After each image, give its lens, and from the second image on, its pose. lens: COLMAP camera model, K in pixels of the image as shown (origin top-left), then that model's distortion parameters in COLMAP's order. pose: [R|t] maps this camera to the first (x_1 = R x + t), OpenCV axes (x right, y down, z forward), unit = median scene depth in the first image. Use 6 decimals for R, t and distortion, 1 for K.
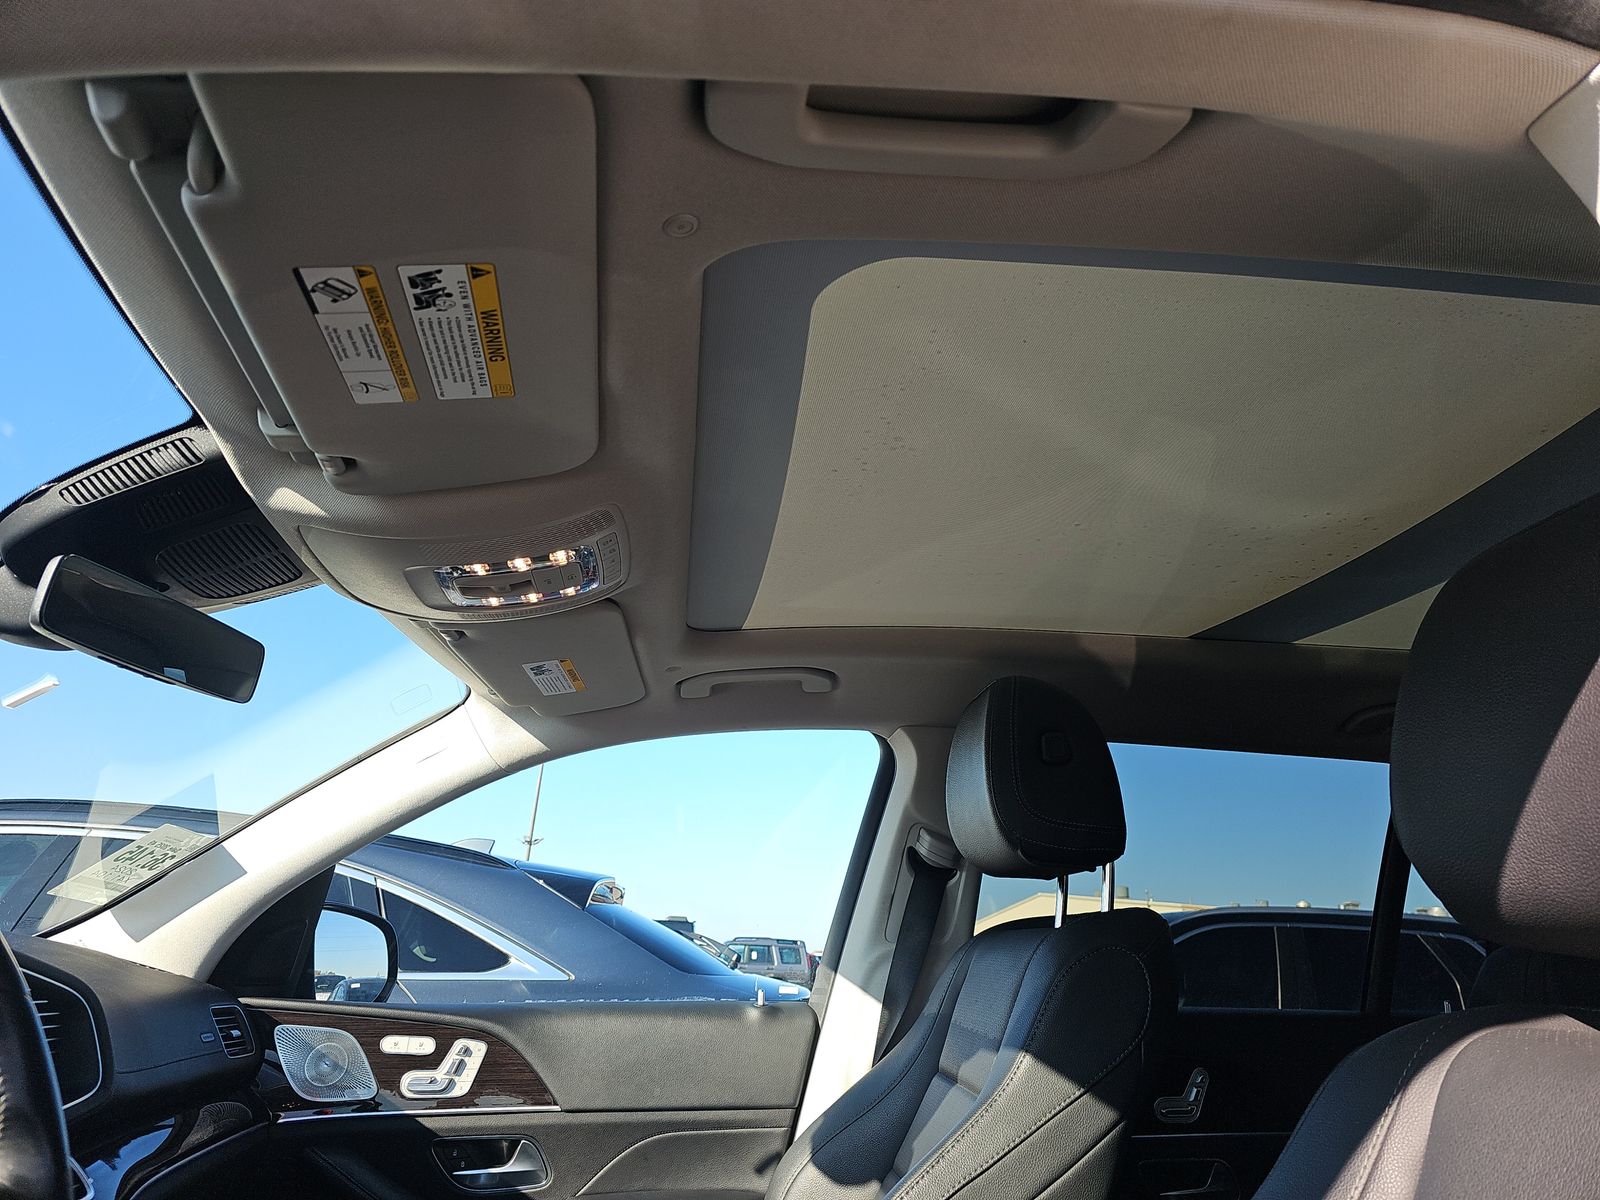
lens RADIAL K [[1076.3, 0, 804.0], [0, 1076.3, 595.4], [0, 0, 1]] dist [0.036573, -0.028274]
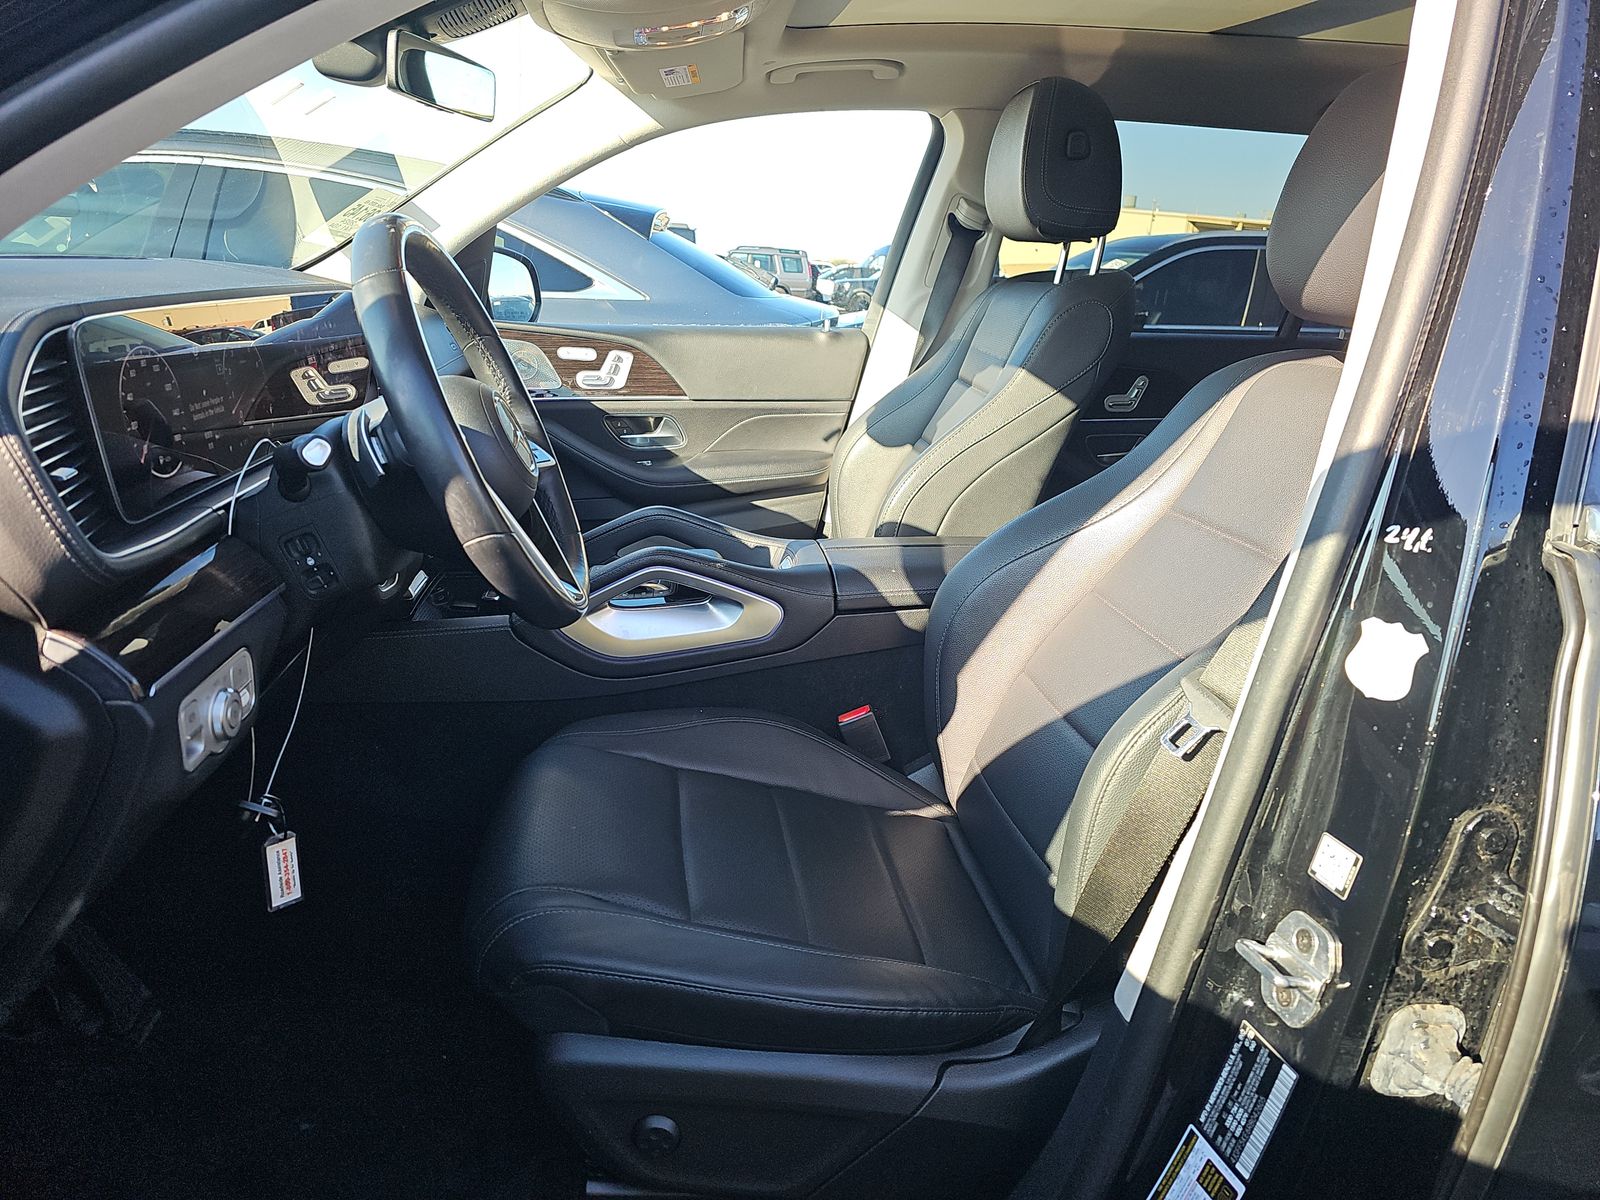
lens RADIAL K [[1076.3, 0, 796.1], [0, 1076.3, 601.5], [0, 0, 1]] dist [0.036573, -0.028274]
pose [[0.999857, 0.016347, -0.004422, -0.072203], [-0.010683, 0.811480, 0.584283, -0.140539], [0.013140, -0.584152, 0.811538, -0.306870]]
